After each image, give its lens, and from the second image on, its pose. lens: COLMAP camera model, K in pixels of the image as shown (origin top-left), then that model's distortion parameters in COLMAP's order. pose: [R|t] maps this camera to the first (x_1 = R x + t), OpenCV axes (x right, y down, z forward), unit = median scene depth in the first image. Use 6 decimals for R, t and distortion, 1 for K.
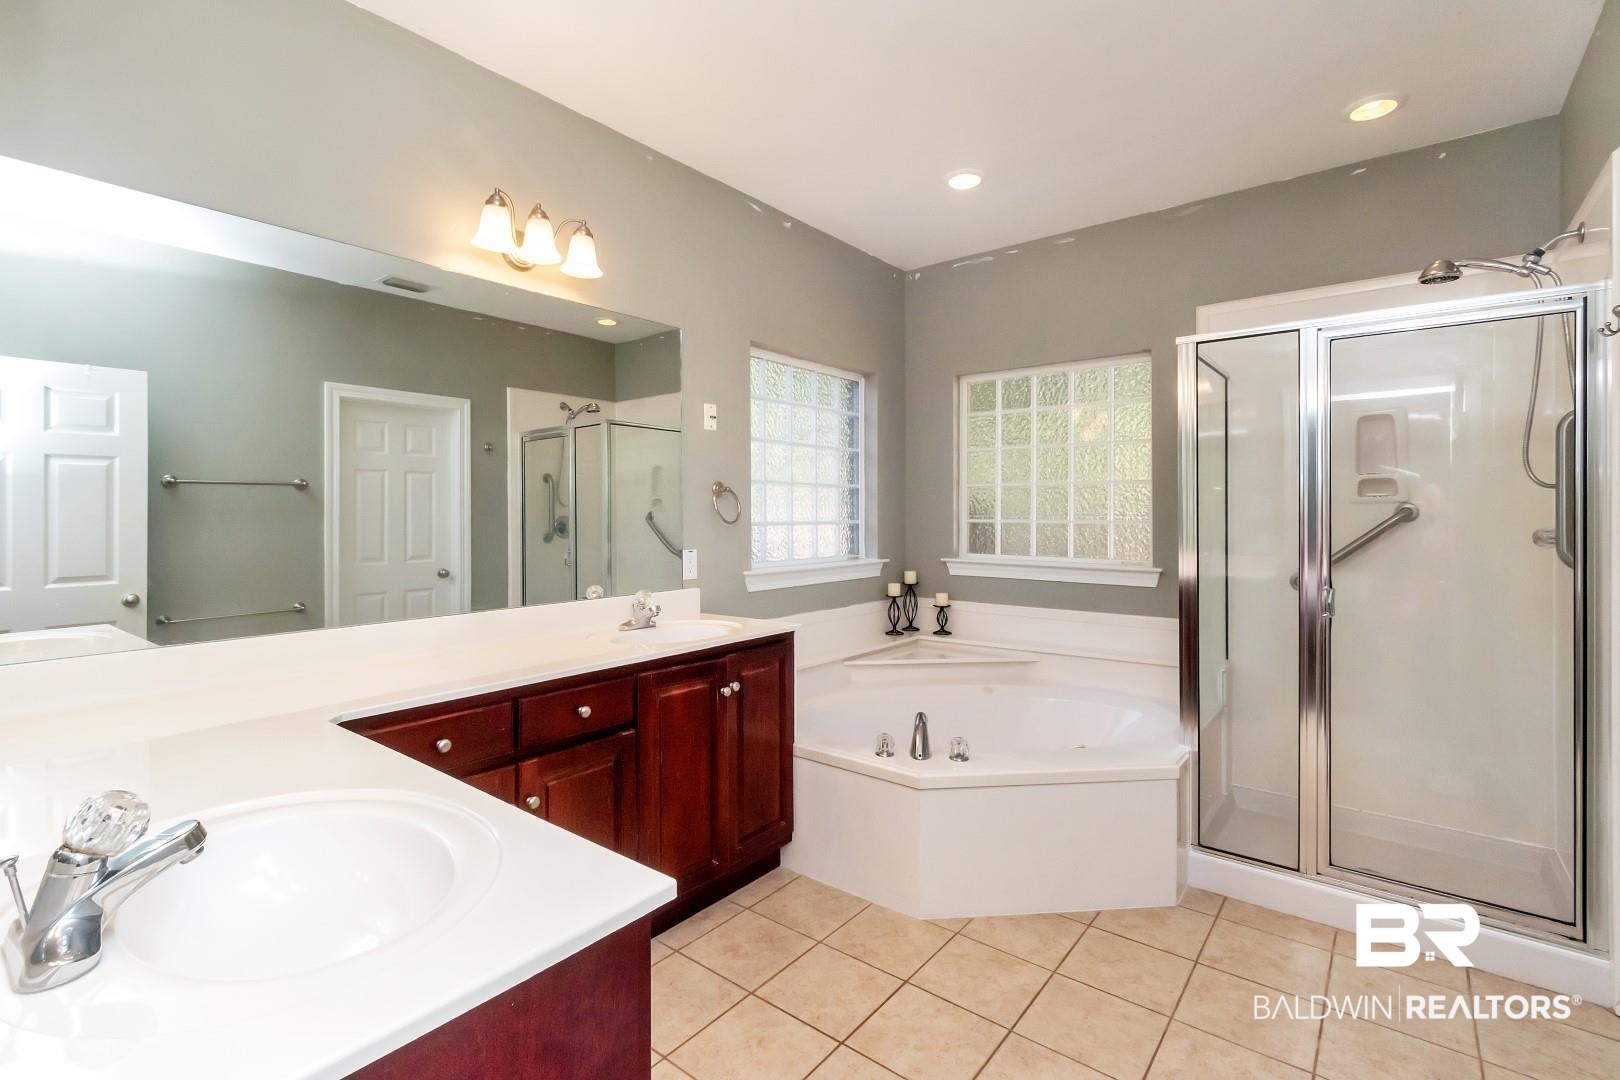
lens RADIAL K [[744.9, 0, 800.6], [0, 744.9, 509.4], [0, 0, 1]] dist [0.000430, -0.000653]
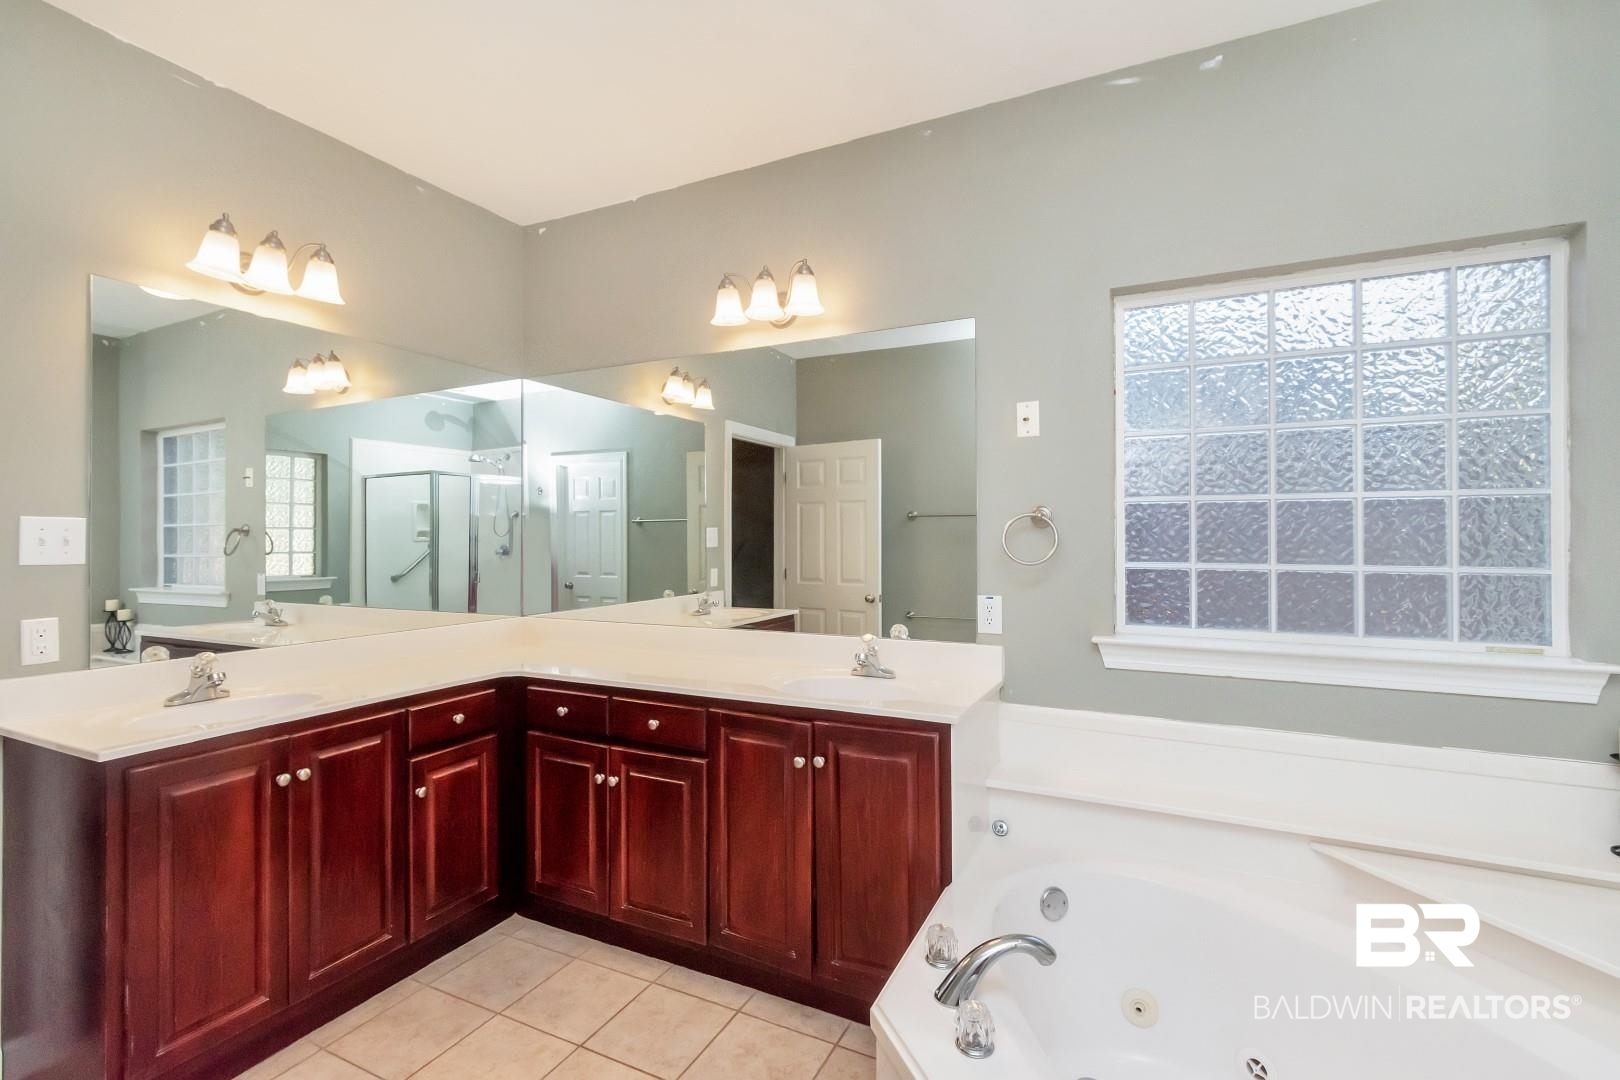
lens RADIAL K [[723.0, 0, 812.0], [0, 723.0, 548.8], [0, 0, 1]] dist [0.000523, 0.000075]
pose [[0.237271, 0.003184, -0.971438, 0.642912], [0.002234, 0.999990, 0.003823, 0.002309], [0.971441, -0.003077, 0.237261, 0.757561]]
